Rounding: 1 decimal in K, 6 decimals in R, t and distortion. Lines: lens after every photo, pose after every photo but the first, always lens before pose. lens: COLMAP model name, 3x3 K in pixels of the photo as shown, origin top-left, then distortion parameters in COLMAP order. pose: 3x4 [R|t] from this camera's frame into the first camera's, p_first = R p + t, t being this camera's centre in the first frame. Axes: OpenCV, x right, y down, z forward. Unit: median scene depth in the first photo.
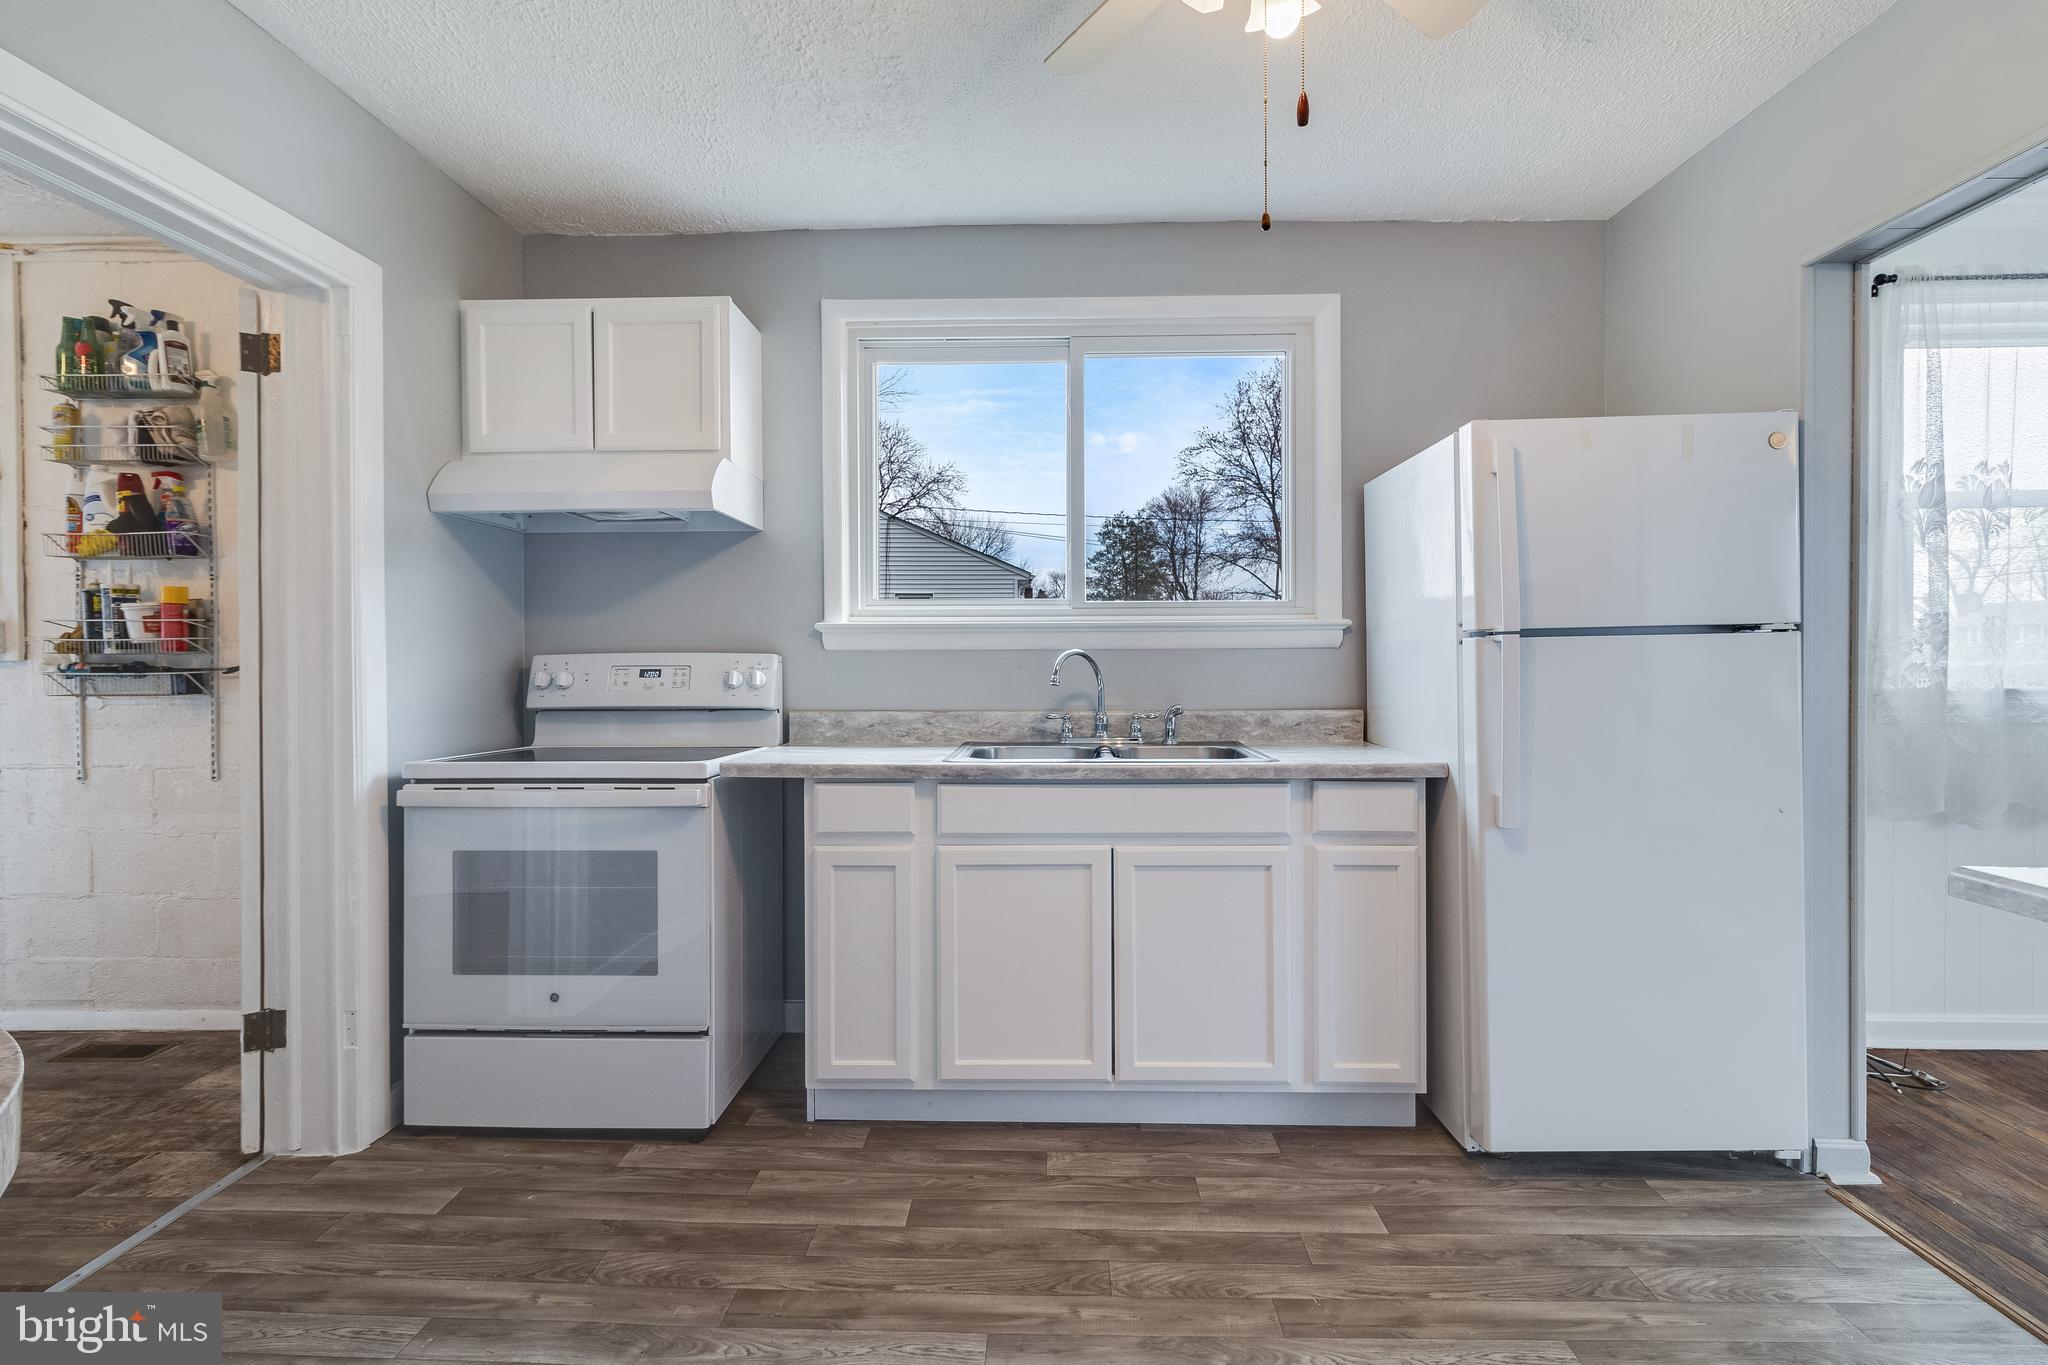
lens RADIAL K [[952.2, 0, 1026.5], [0, 952.2, 659.1], [0, 0, 1]] dist [0.006724, -0.000272]
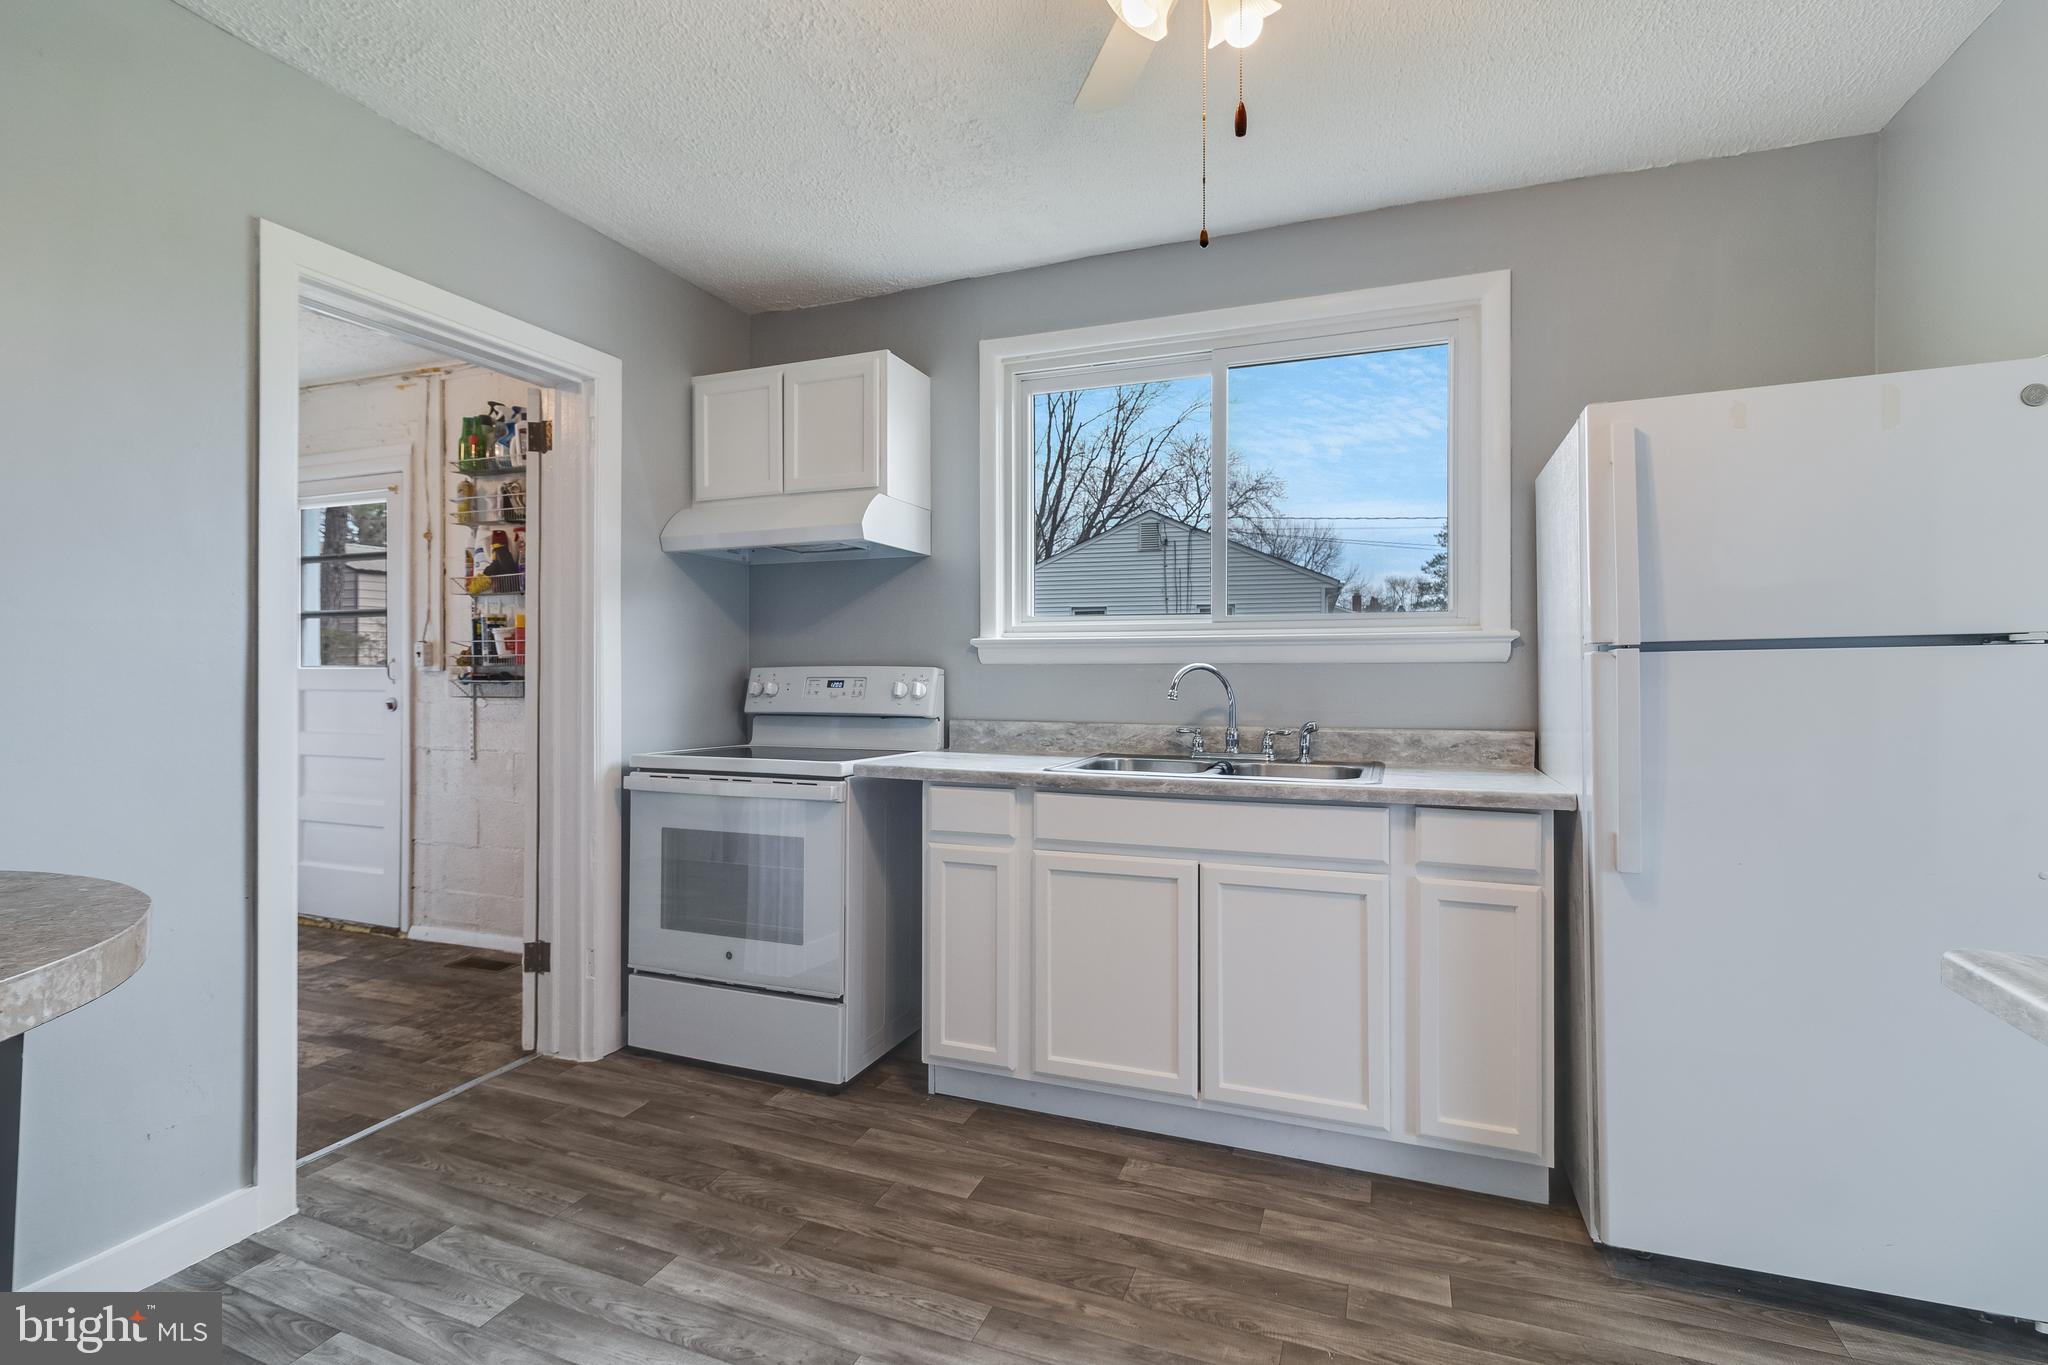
lens RADIAL K [[952.2, 0, 1030.6], [0, 952.2, 662.3], [0, 0, 1]] dist [0.006724, -0.000272]
pose [[0.941976, 0.000818, -0.335680, 0.258837], [-0.003642, 0.999963, -0.007782, -0.003880], [0.335661, 0.008553, 0.941944, 0.001544]]
